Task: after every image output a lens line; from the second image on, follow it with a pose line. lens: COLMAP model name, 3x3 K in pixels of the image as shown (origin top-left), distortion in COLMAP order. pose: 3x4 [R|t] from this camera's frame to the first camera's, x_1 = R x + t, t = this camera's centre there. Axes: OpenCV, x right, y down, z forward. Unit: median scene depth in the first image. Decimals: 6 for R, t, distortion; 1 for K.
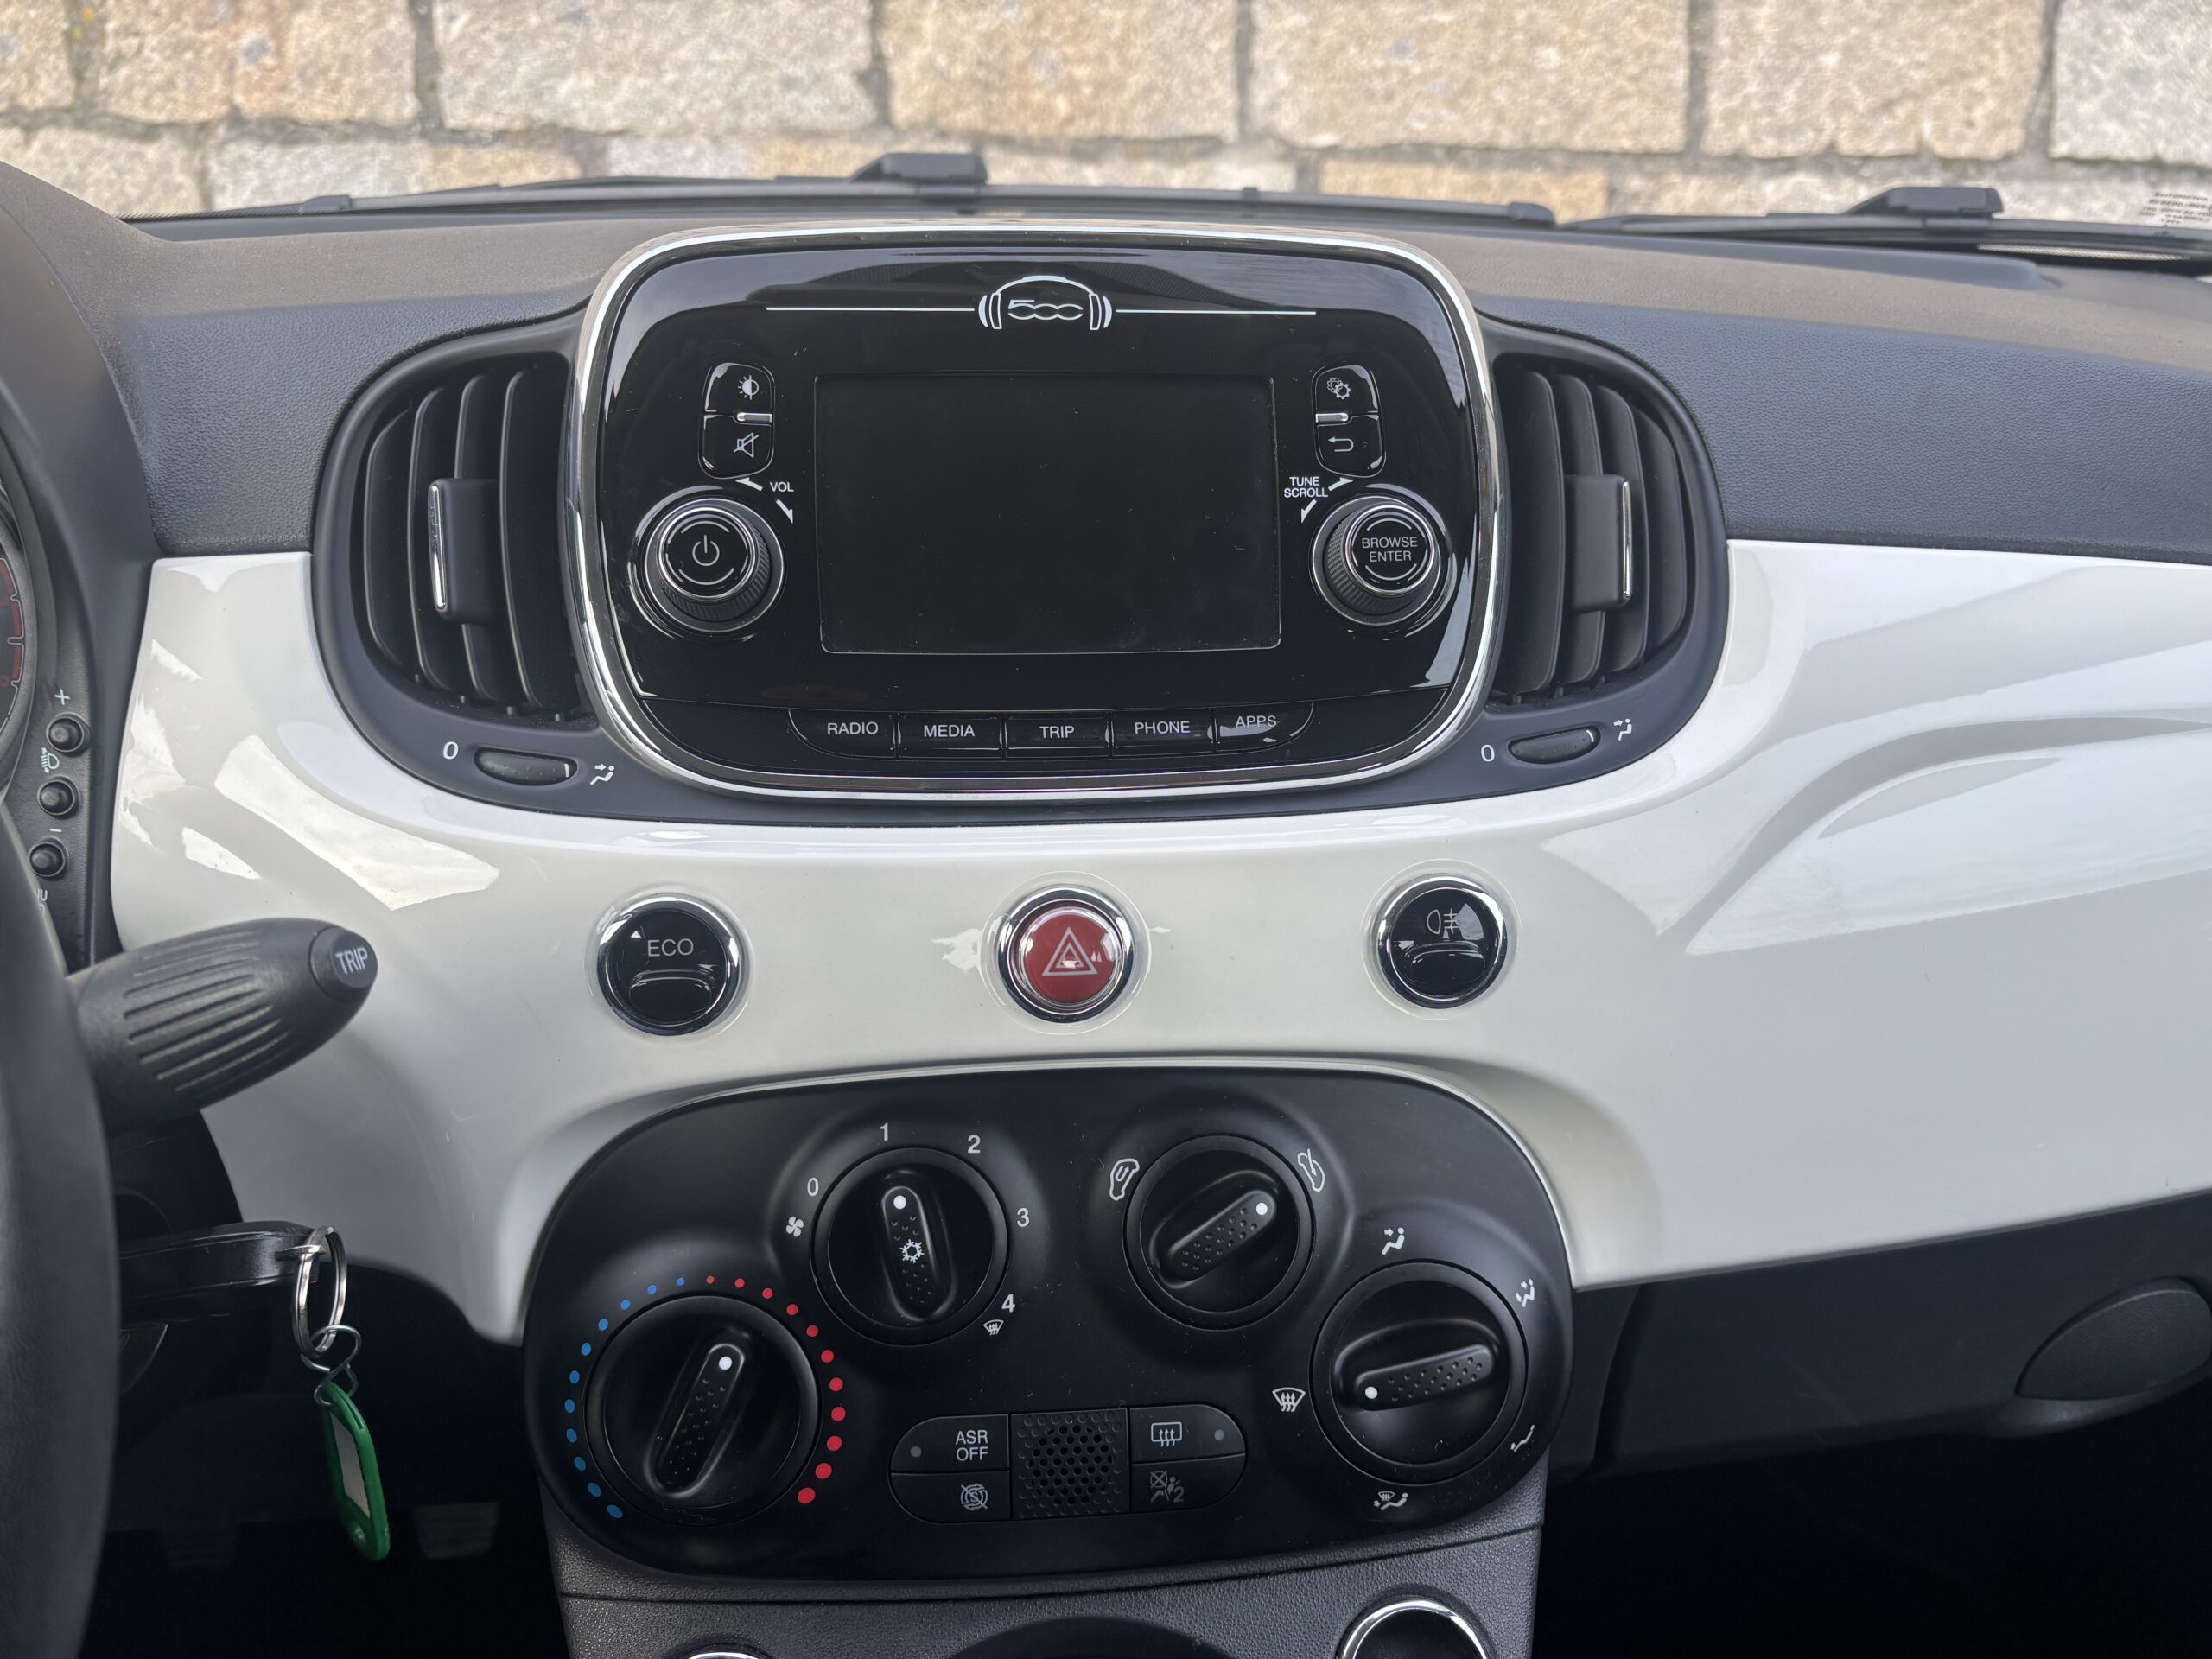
lens RADIAL K [[1678.2, 0, 1116.1], [0, 1678.2, 845.2], [0, 0, 1]] dist [0.046353, -0.048389]
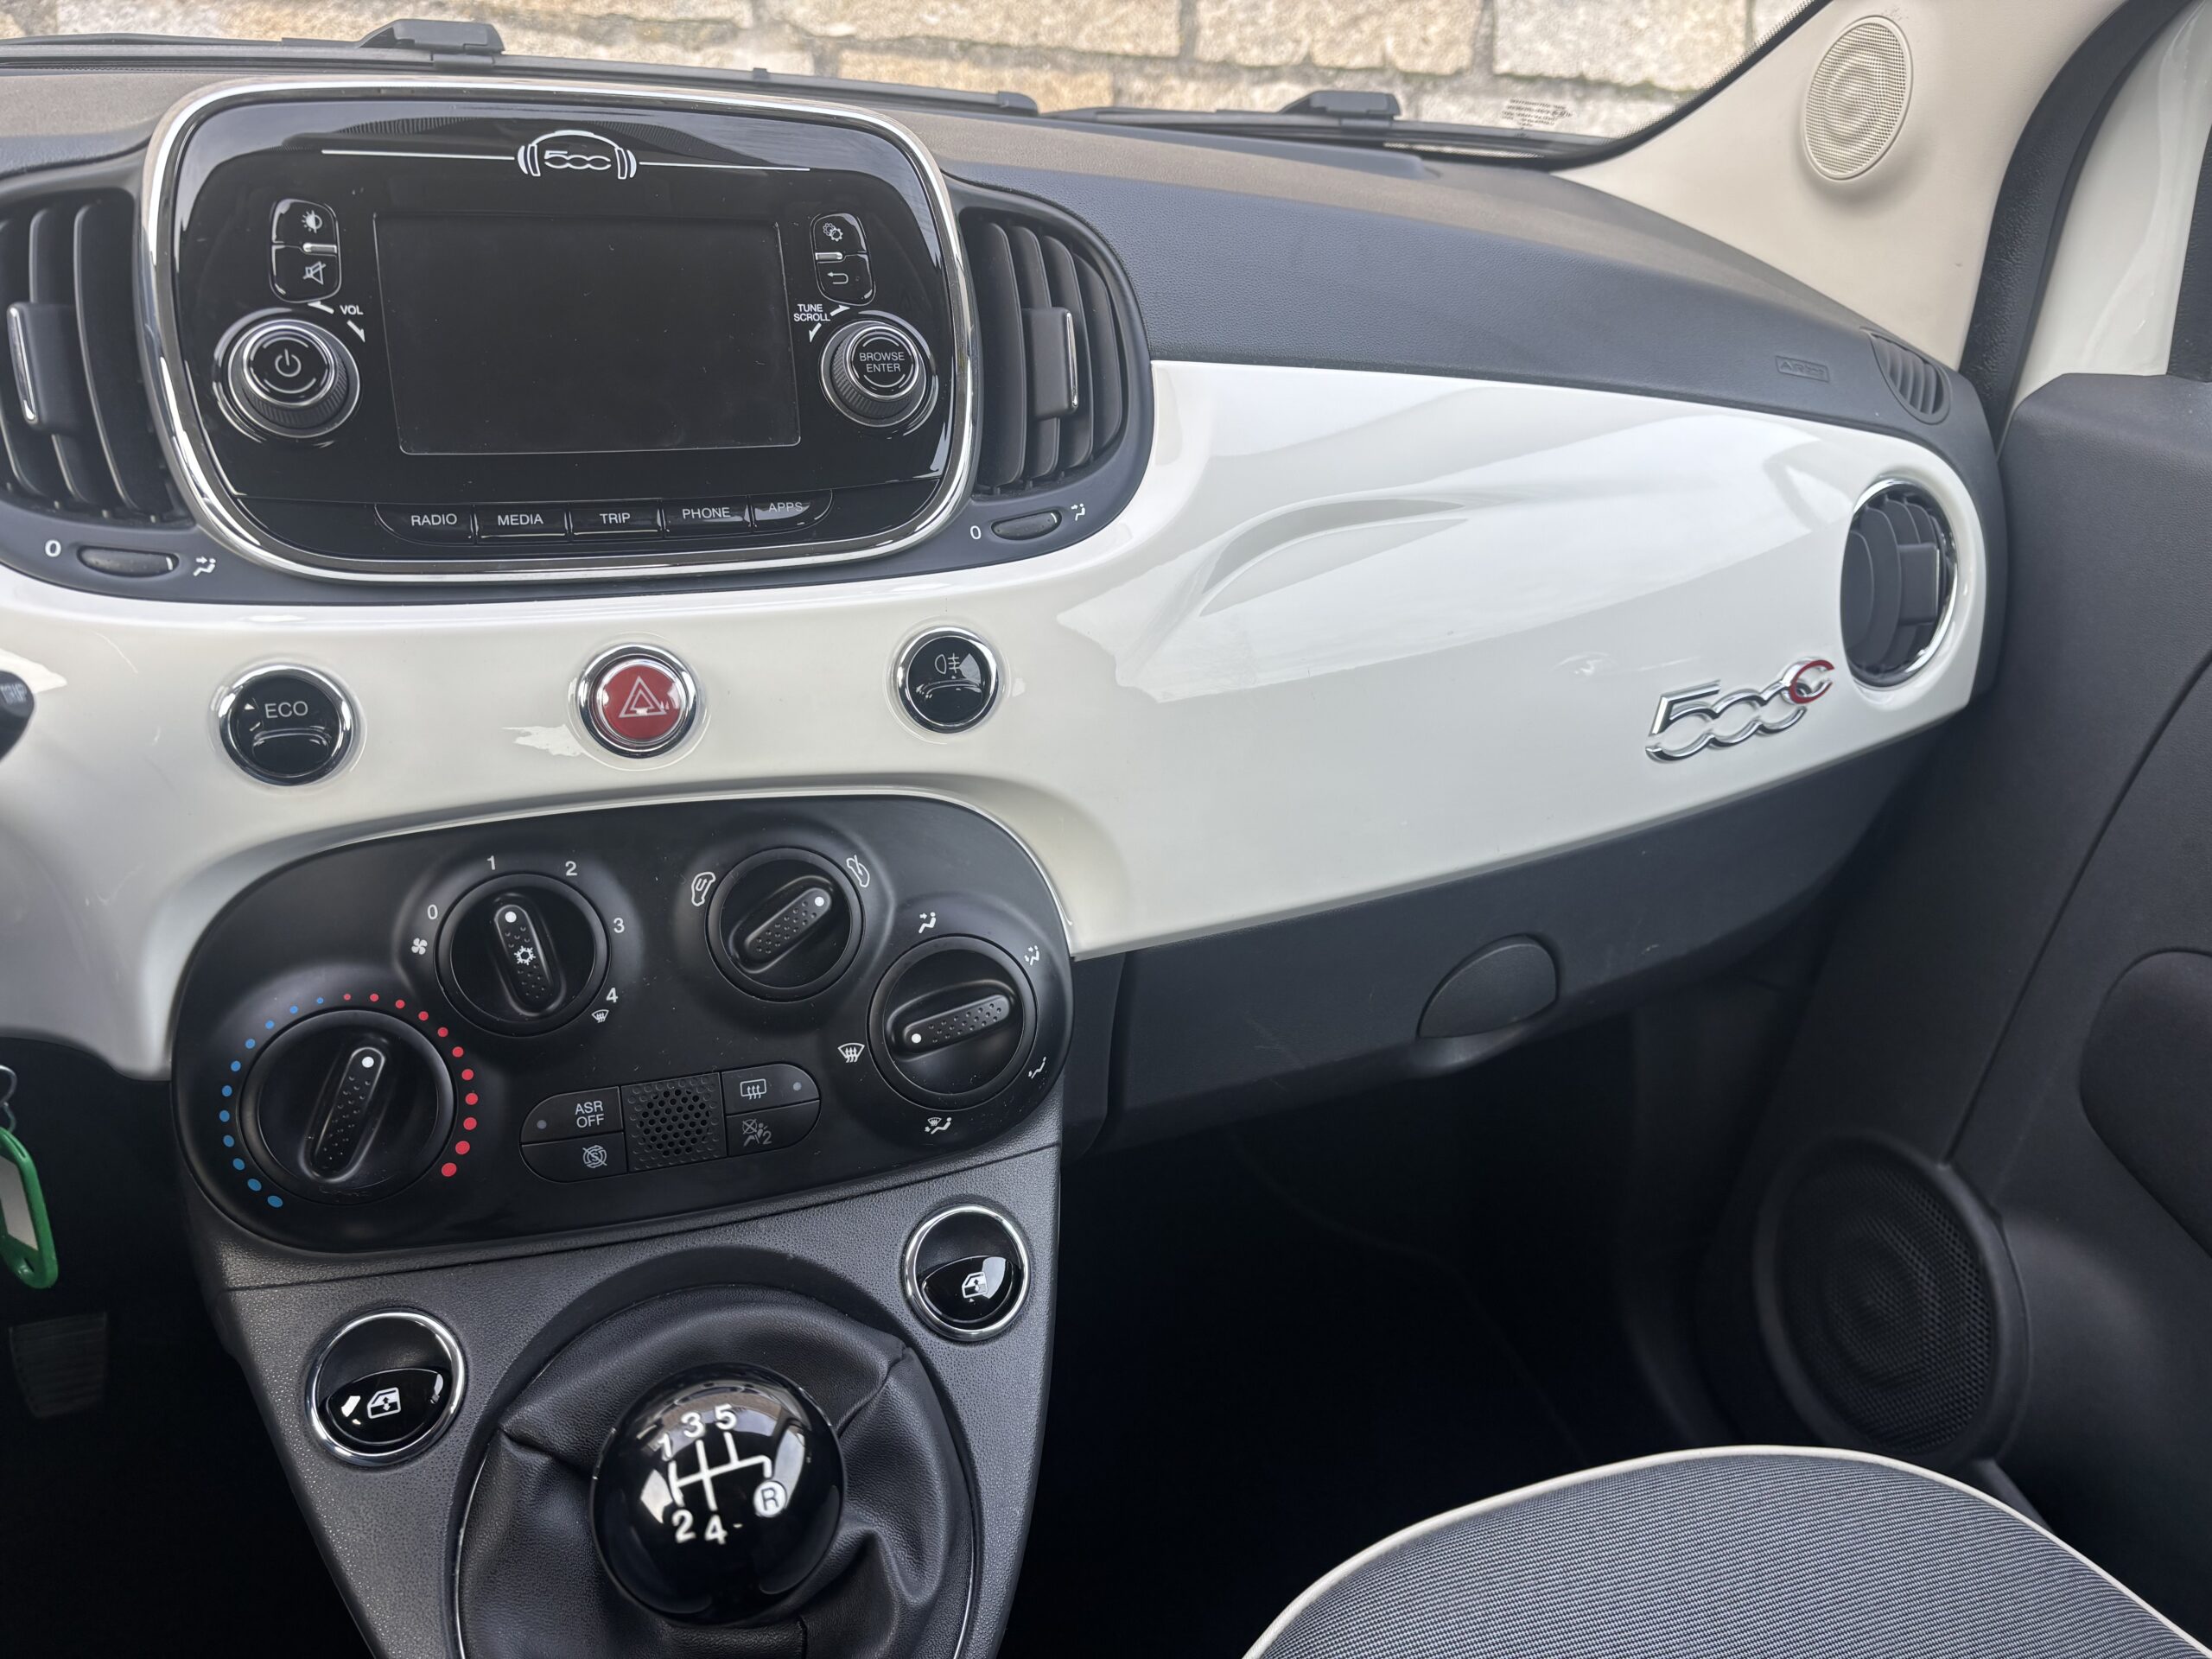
lens RADIAL K [[1678.2, 0, 1106.9], [0, 1678.2, 840.8], [0, 0, 1]] dist [0.046353, -0.048389]
pose [[0.968312, -0.073721, 0.238614, -0.000090], [0.061610, 0.996424, 0.057830, 0.019418], [-0.242024, -0.041296, 0.969391, -0.044928]]
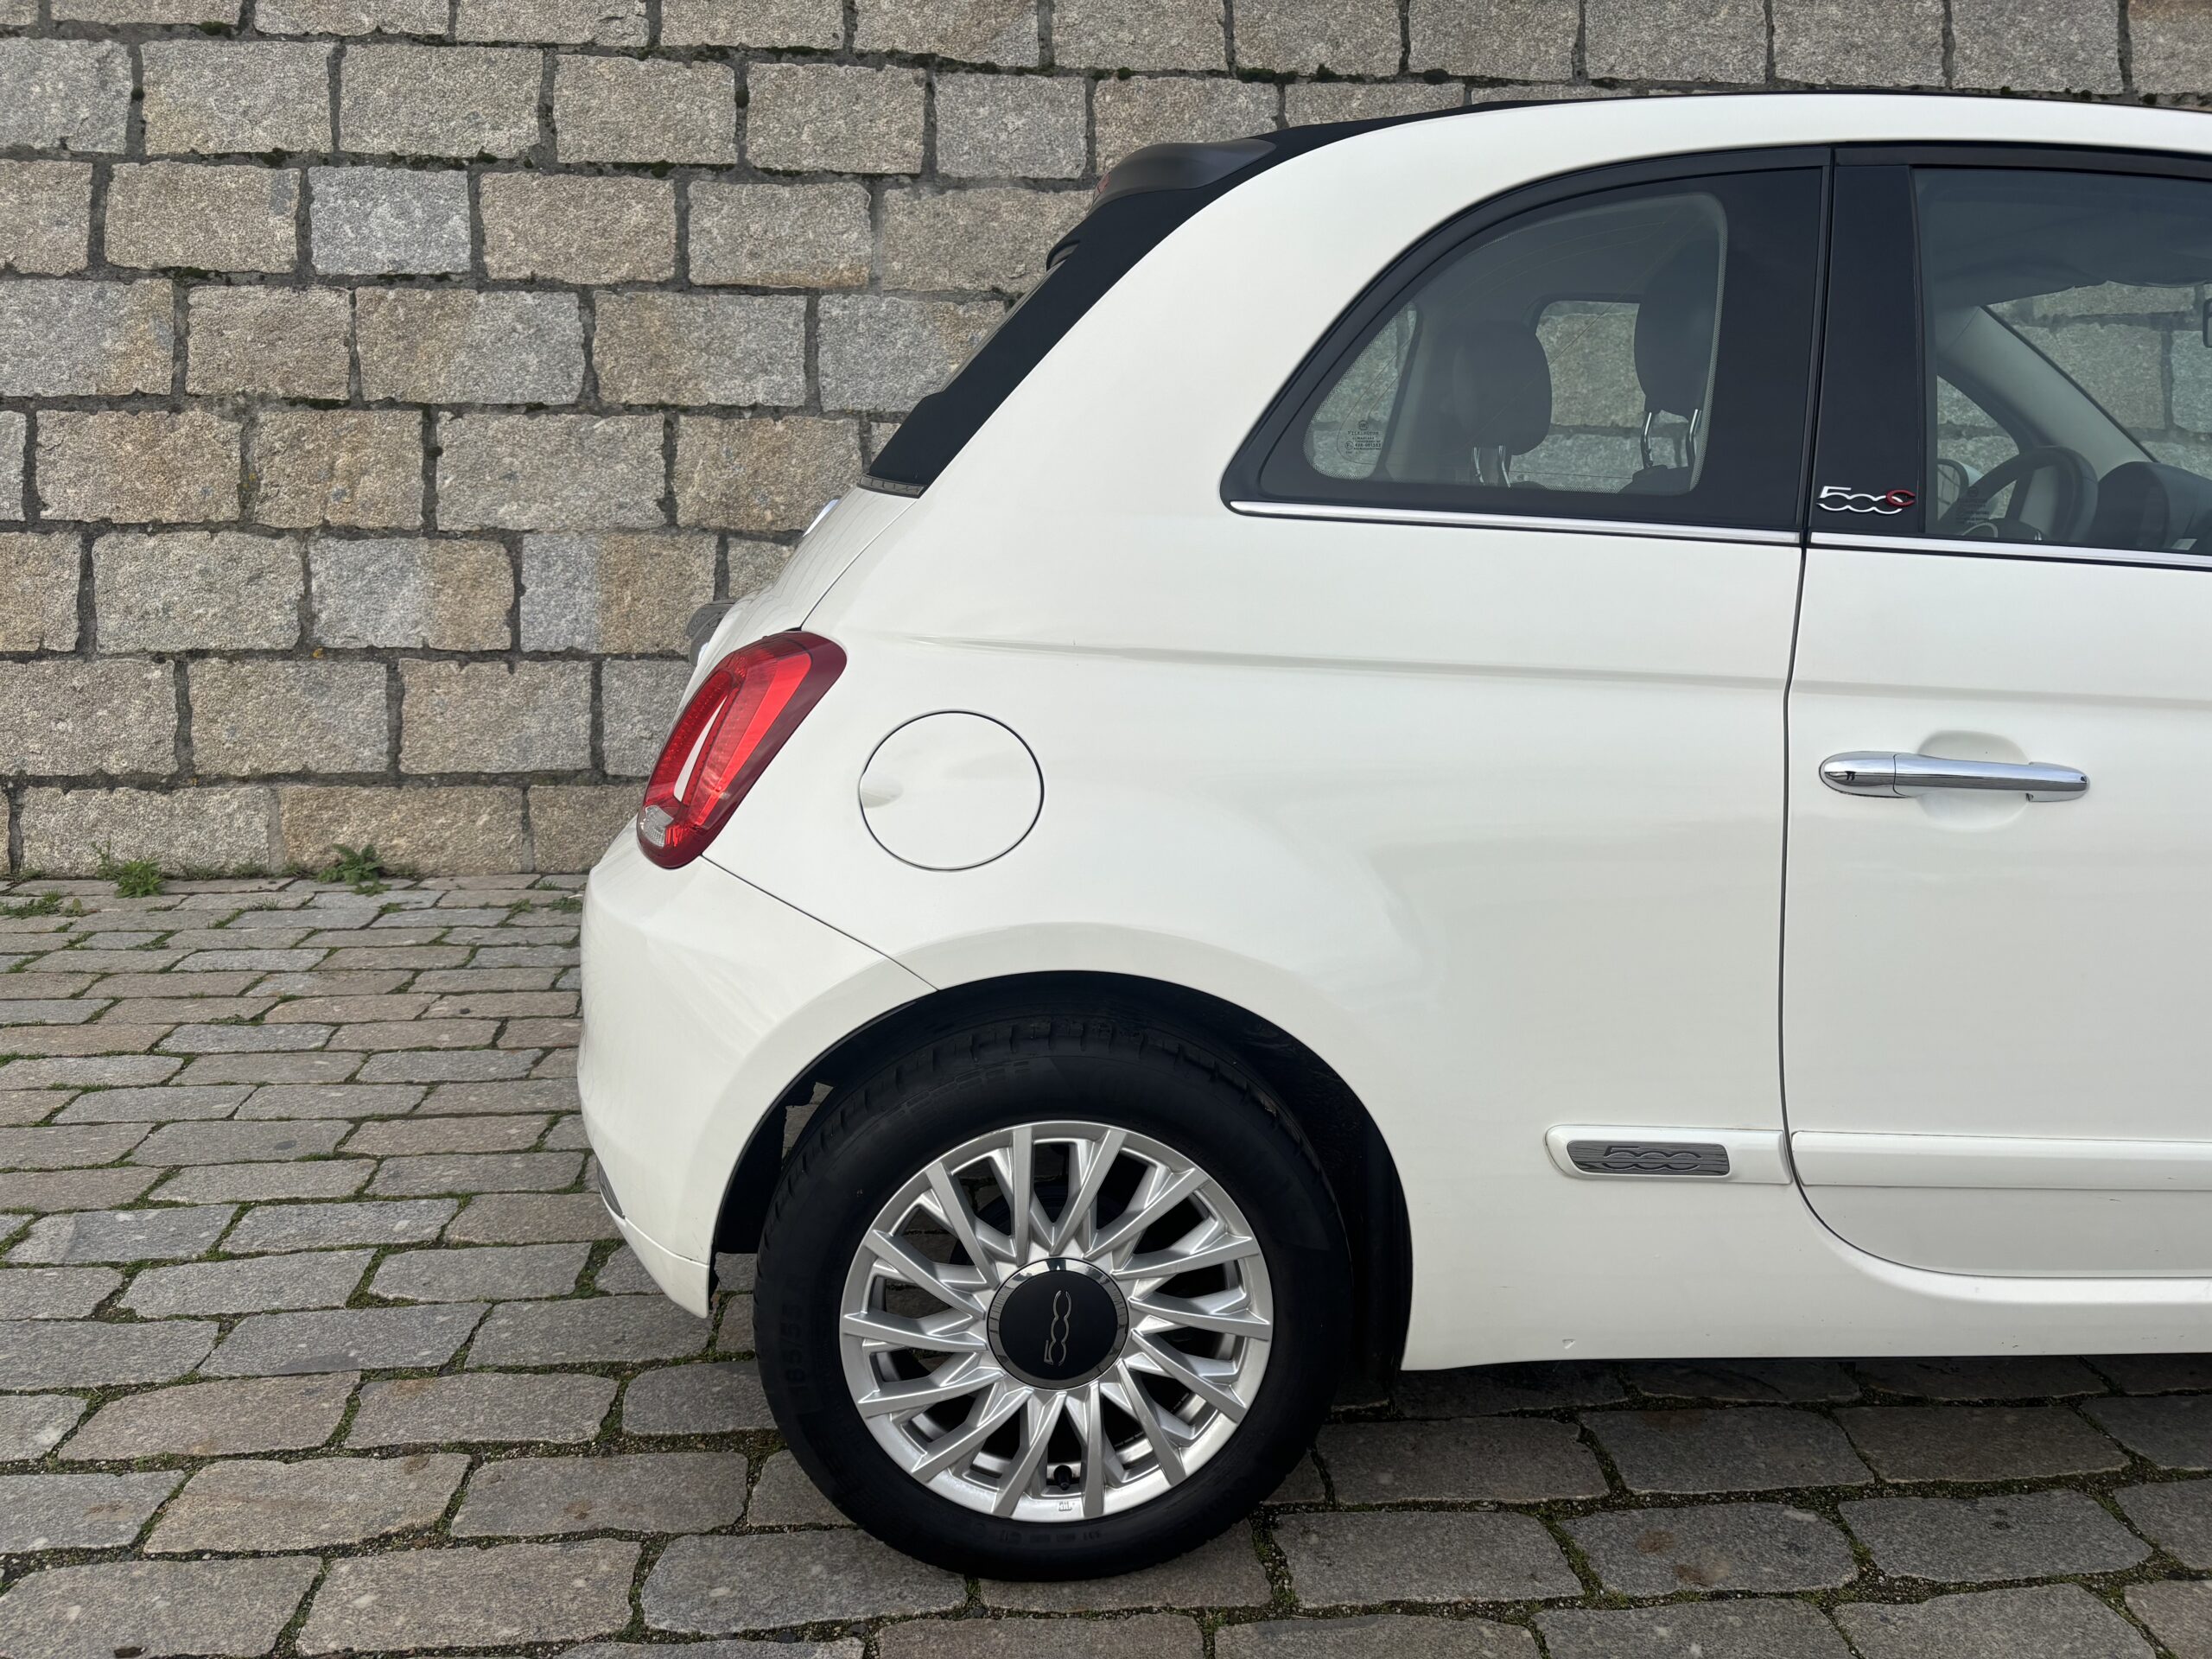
lens RADIAL K [[1678.2, 0, 1091.6], [0, 1678.2, 839.8], [0, 0, 1]] dist [0.046353, -0.048389]
pose [[0.999881, -0.015307, 0.002096, 0.321812], [0.015341, 0.967591, -0.252055, 0.392949], [0.001830, 0.252057, 0.967711, -0.727152]]
